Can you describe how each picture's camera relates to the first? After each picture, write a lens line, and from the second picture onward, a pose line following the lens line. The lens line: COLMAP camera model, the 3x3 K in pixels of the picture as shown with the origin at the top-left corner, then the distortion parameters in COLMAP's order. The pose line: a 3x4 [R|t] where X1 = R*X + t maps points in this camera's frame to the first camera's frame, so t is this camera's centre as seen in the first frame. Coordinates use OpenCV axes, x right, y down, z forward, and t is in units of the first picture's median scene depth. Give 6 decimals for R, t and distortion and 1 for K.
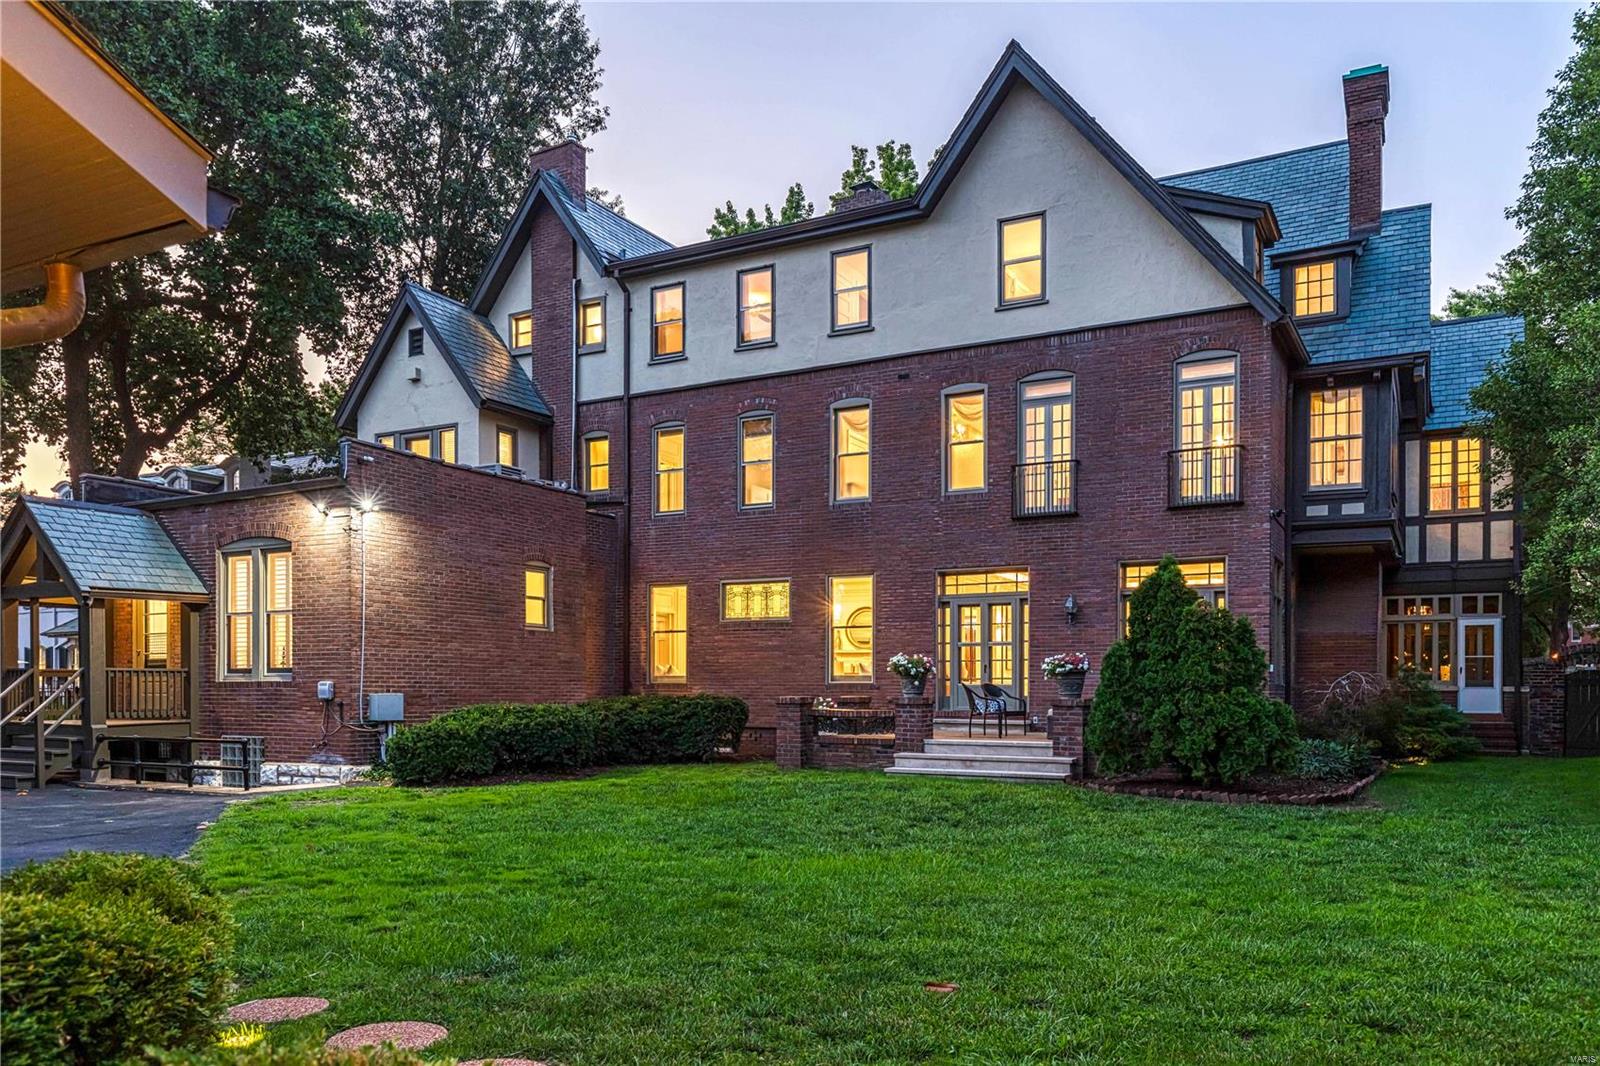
lens RADIAL K [[1178.1, 0, 802.2], [0, 1178.1, 660.9], [0, 0, 1]] dist [-0.000147, -0.001455]
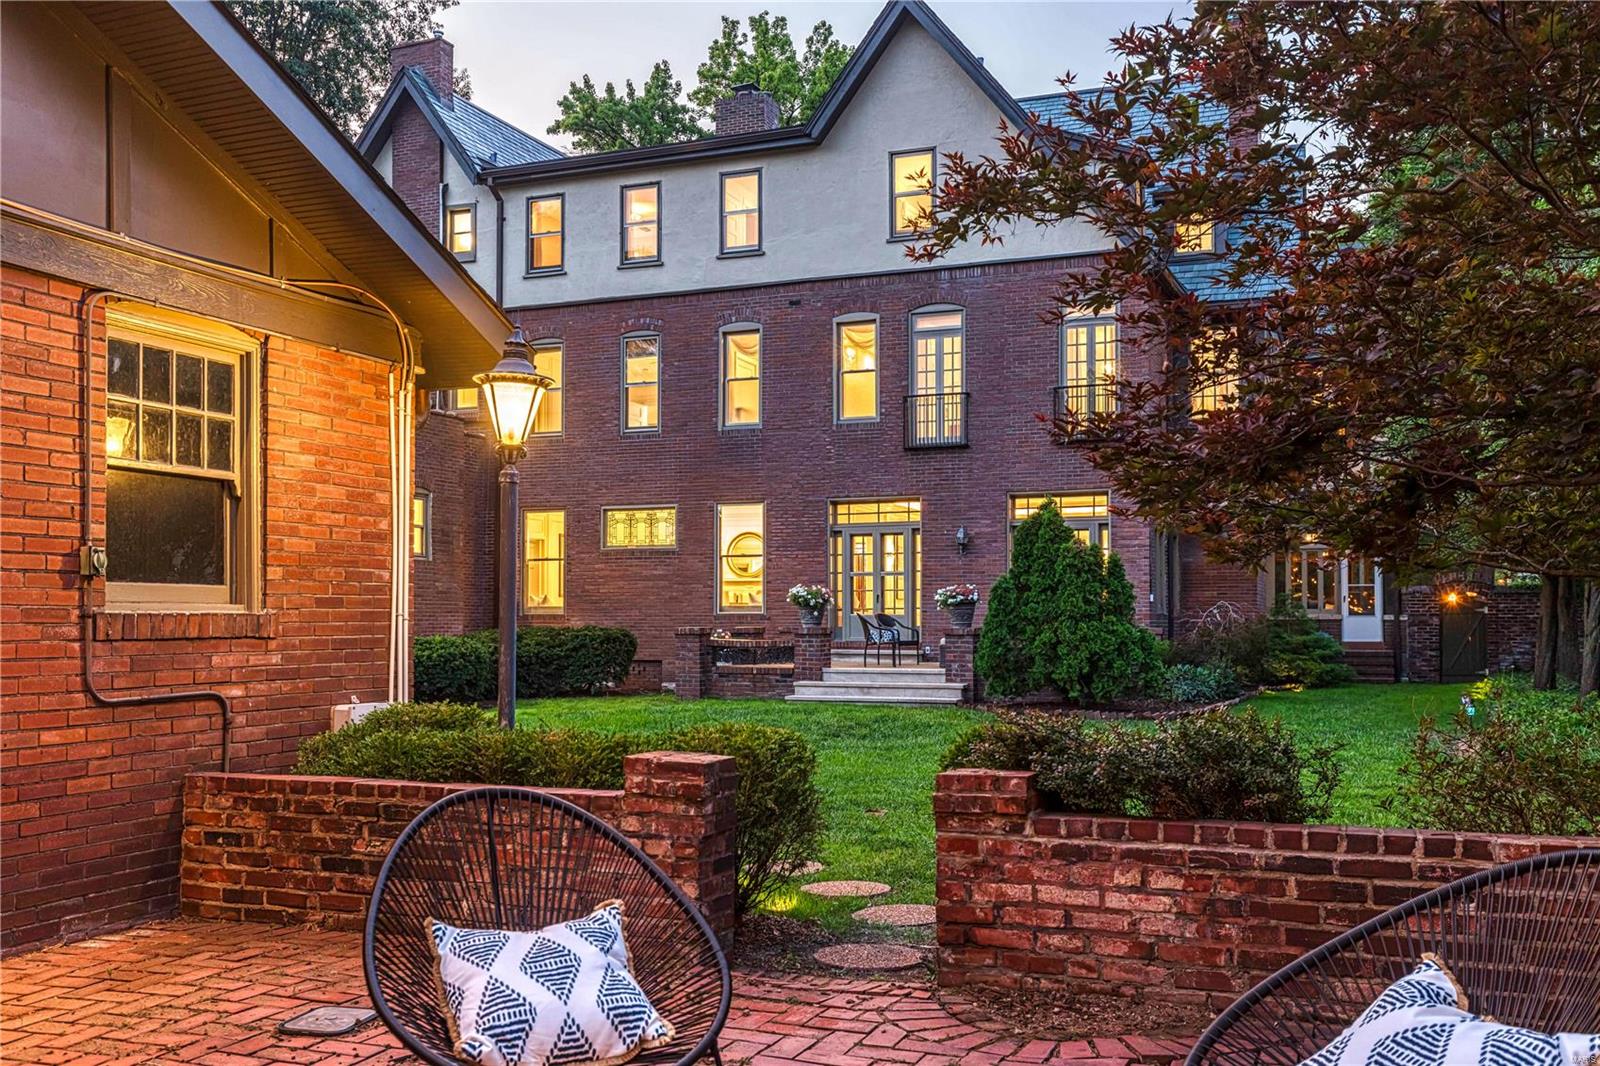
lens RADIAL K [[1481.1, 0, 800.0], [0, 1481.1, 533.0], [0, 0, 1]] dist [0.004232, -0.001348]
pose [[0.993539, 0.003050, 0.113451, -0.050754], [0.000954, 0.999379, -0.035224, -0.004729], [-0.113488, 0.035104, 0.992919, -0.230455]]
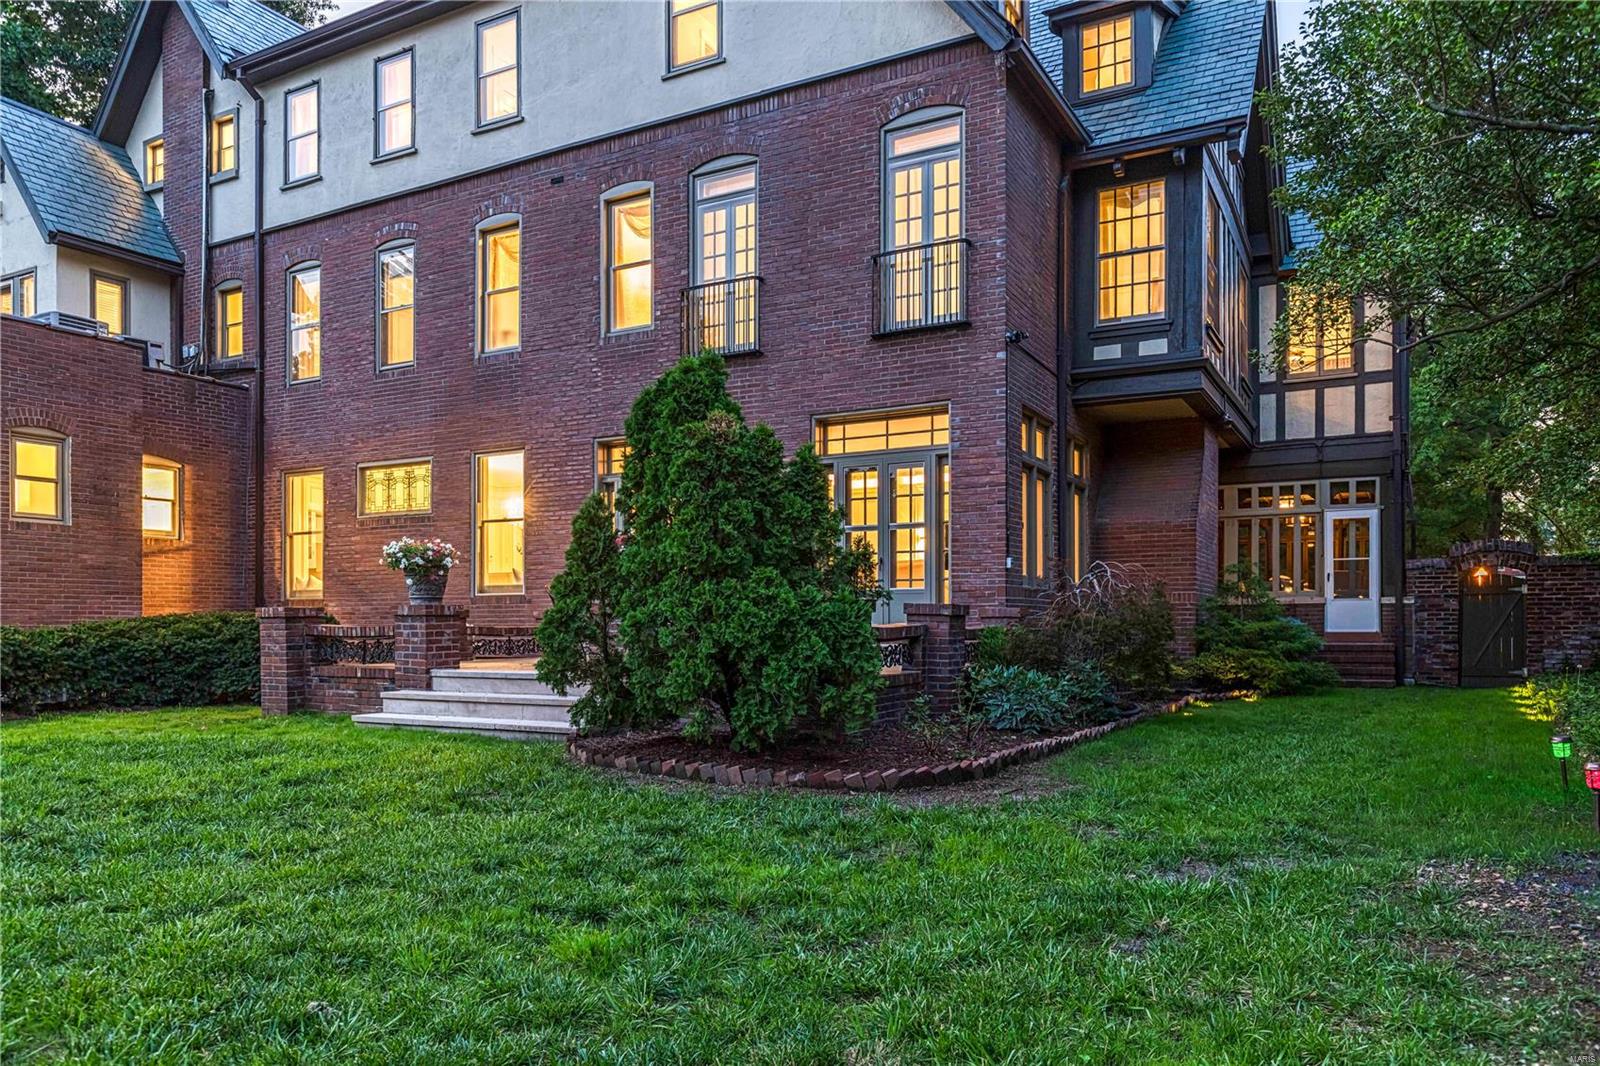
lens RADIAL K [[1099.8, 0, 802.5], [0, 1099.8, 594.1], [0, 0, 1]] dist [-0.001703, -0.002969]
pose [[0.999984, -0.005624, 0.000252, 0.242770], [0.005625, 0.999978, -0.003478, 0.022572], [-0.000232, 0.003479, 0.999994, 0.315104]]
